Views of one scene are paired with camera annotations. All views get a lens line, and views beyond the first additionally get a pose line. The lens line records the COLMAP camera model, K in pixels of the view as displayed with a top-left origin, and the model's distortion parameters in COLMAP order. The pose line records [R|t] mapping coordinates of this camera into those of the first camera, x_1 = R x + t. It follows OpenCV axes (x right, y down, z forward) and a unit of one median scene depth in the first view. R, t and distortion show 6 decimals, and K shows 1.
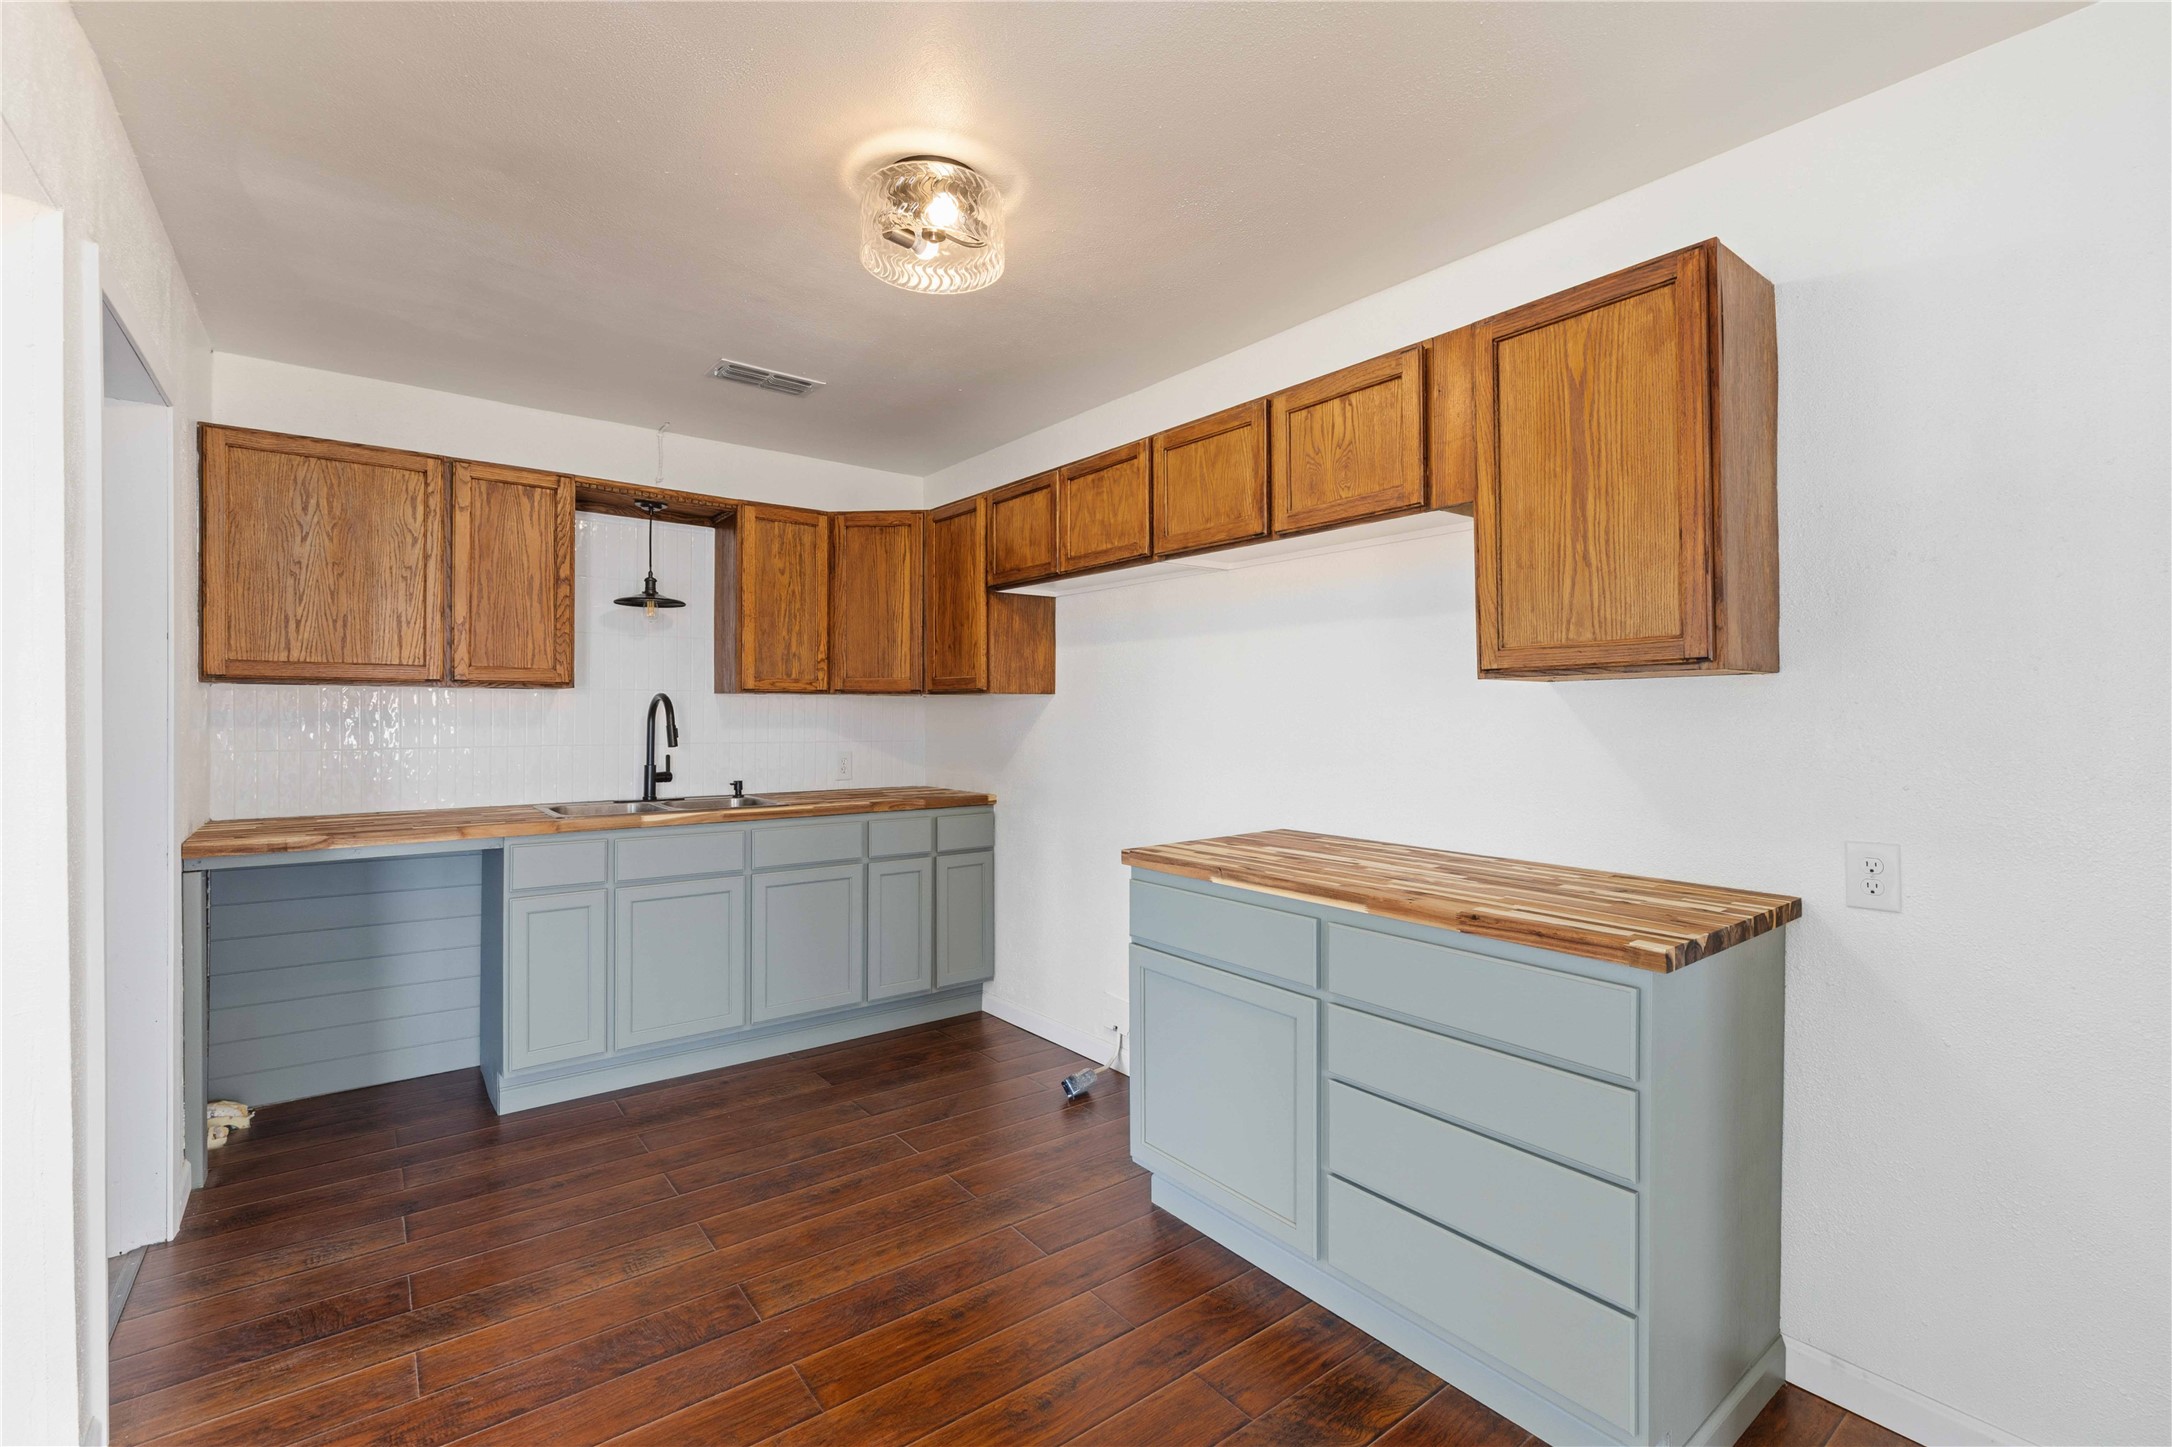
lens RADIAL K [[946.7, 0, 1067.6], [0, 946.7, 706.2], [0, 0, 1]] dist [0.013276, -0.000948]
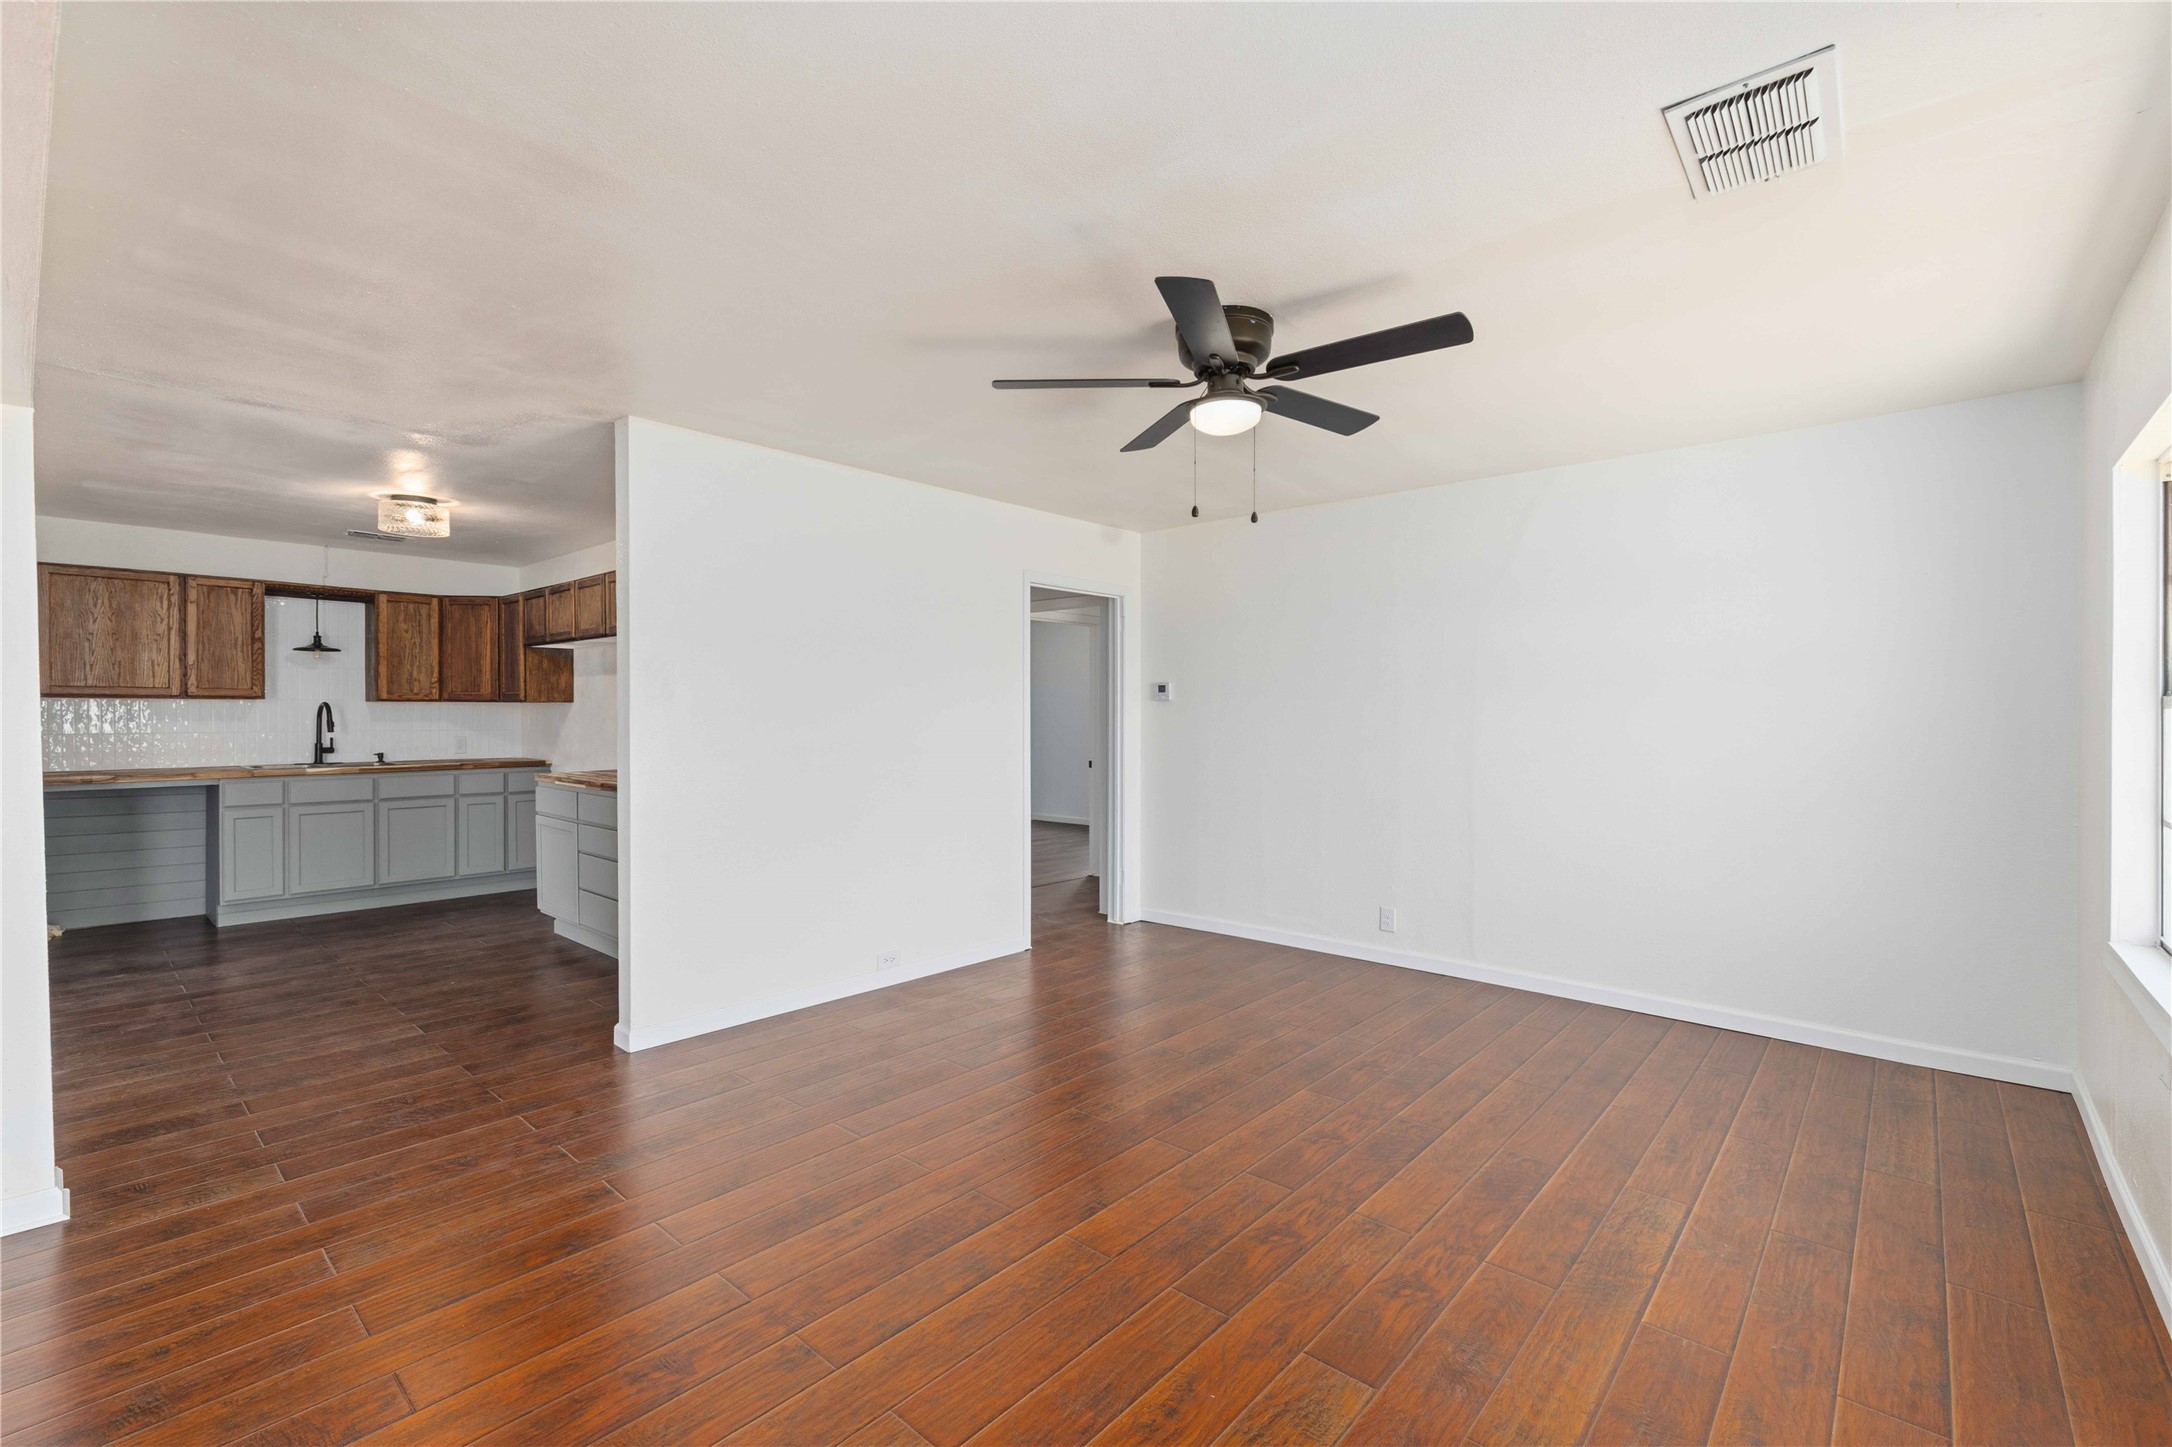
lens RADIAL K [[946.7, 0, 1065.7], [0, 946.7, 713.4], [0, 0, 1]] dist [0.013276, -0.000948]
pose [[0.984343, -0.001959, 0.176252, 0.629829], [0.000449, 0.999963, 0.008605, -0.007173], [-0.176262, -0.008391, 0.984307, -1.007008]]
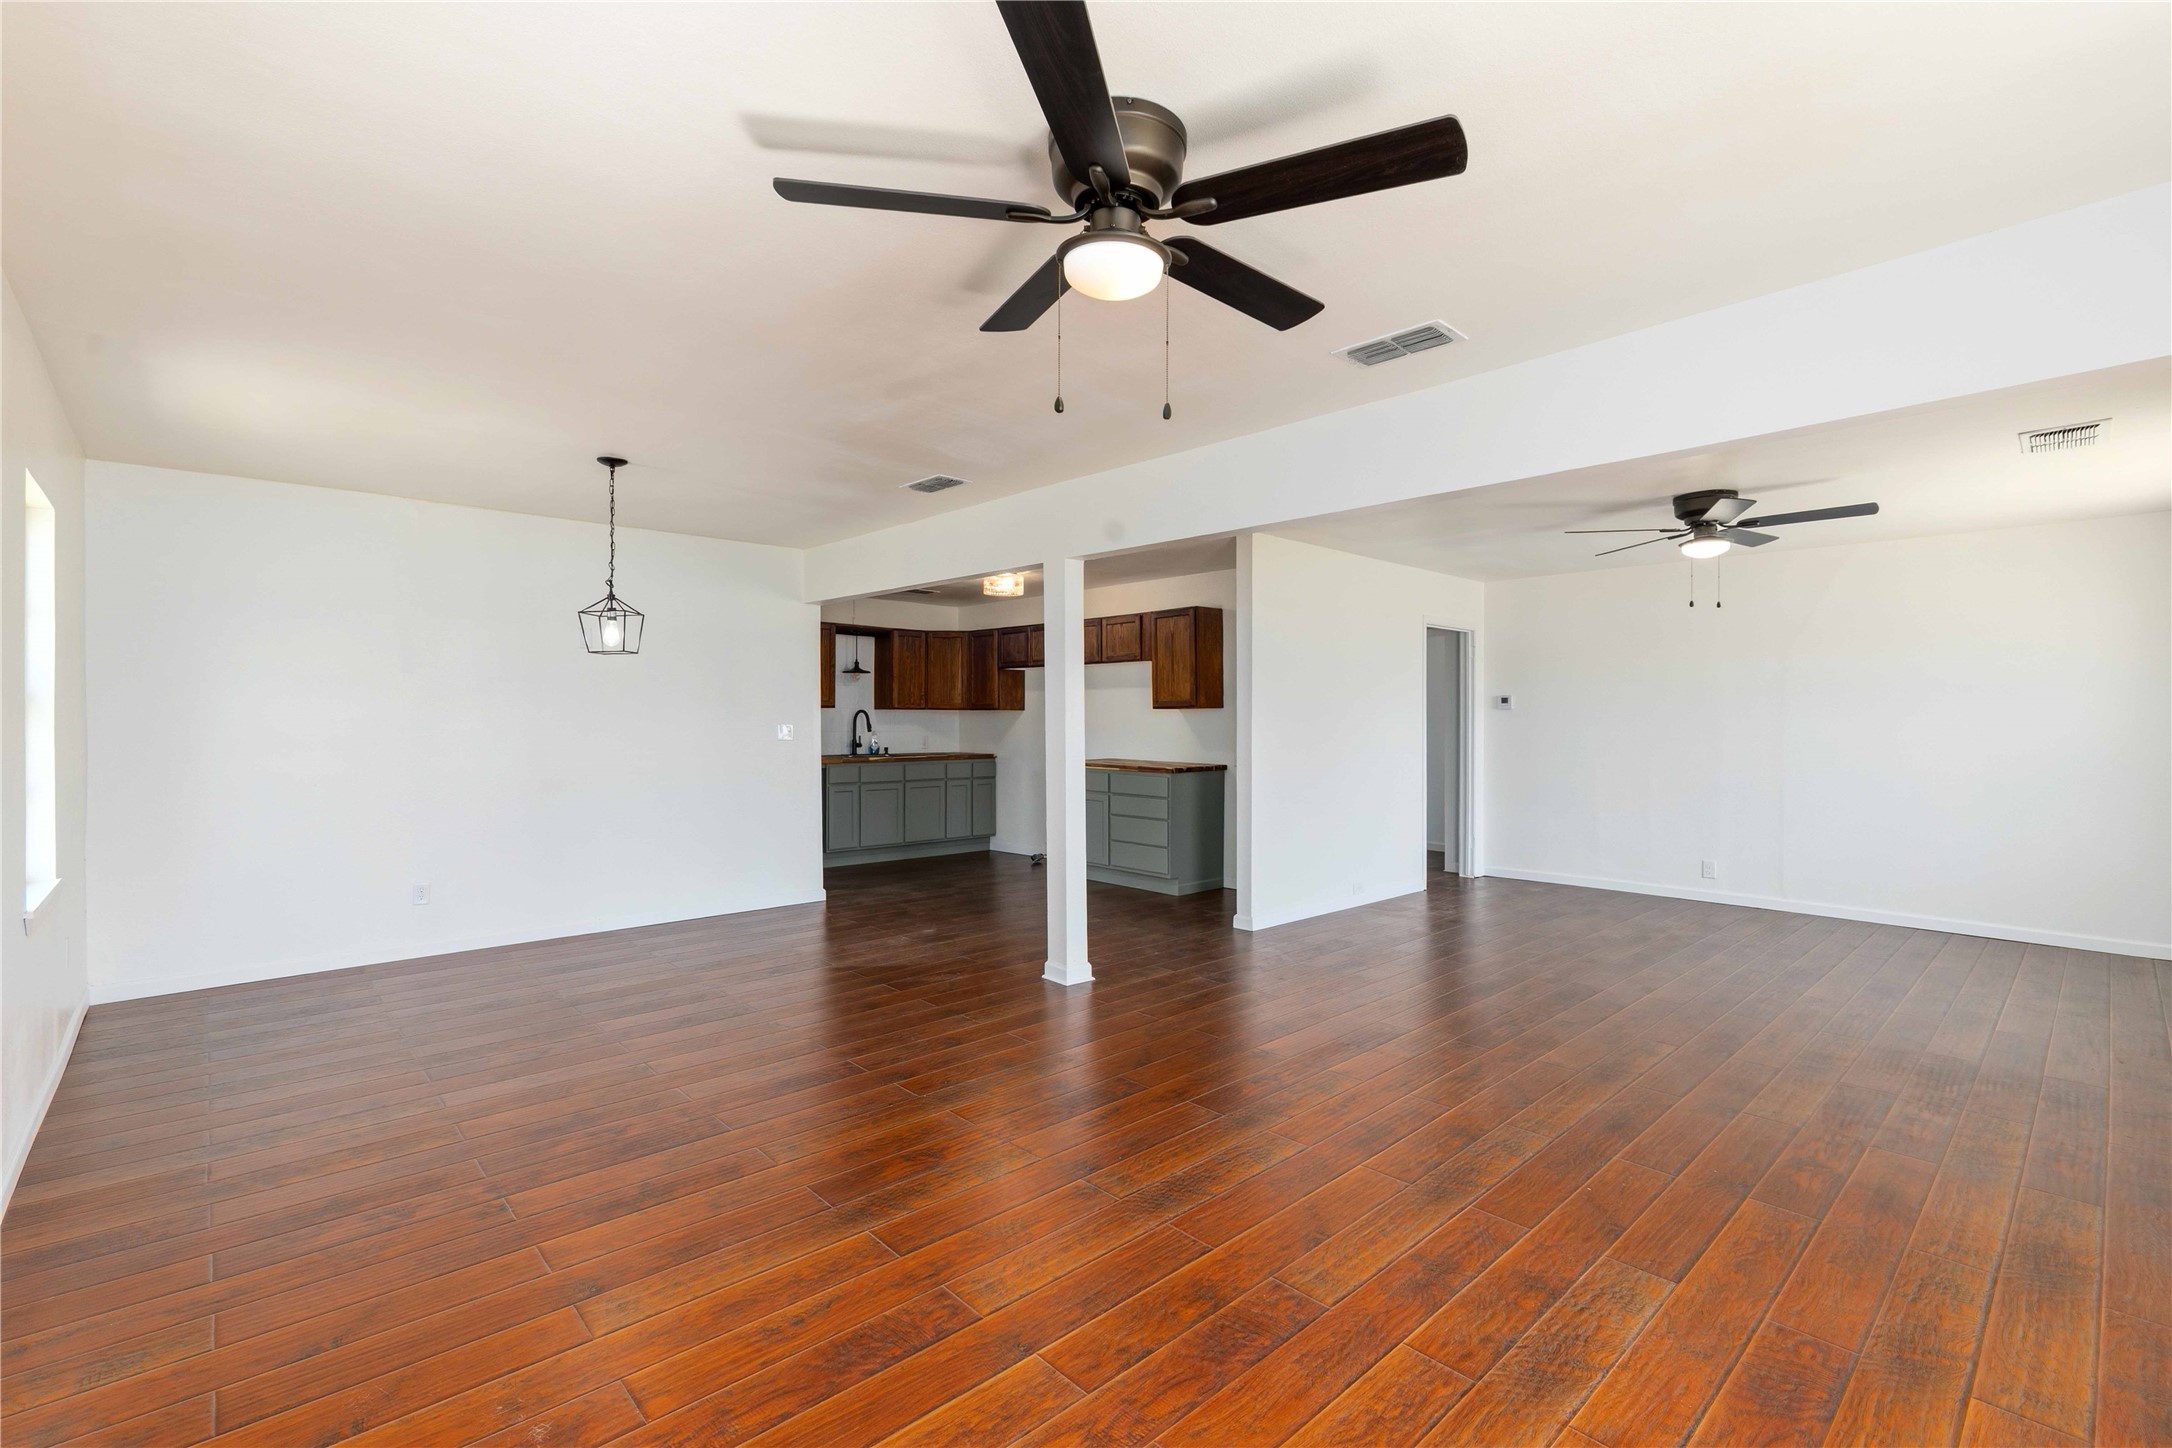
lens RADIAL K [[946.7, 0, 1082.2], [0, 946.7, 710.9], [0, 0, 1]] dist [0.013276, -0.000948]
pose [[0.994589, 0.002423, 0.103858, -0.126190], [-0.002023, 0.999990, -0.003955, -0.001703], [-0.103867, 0.003723, 0.994584, -1.508289]]
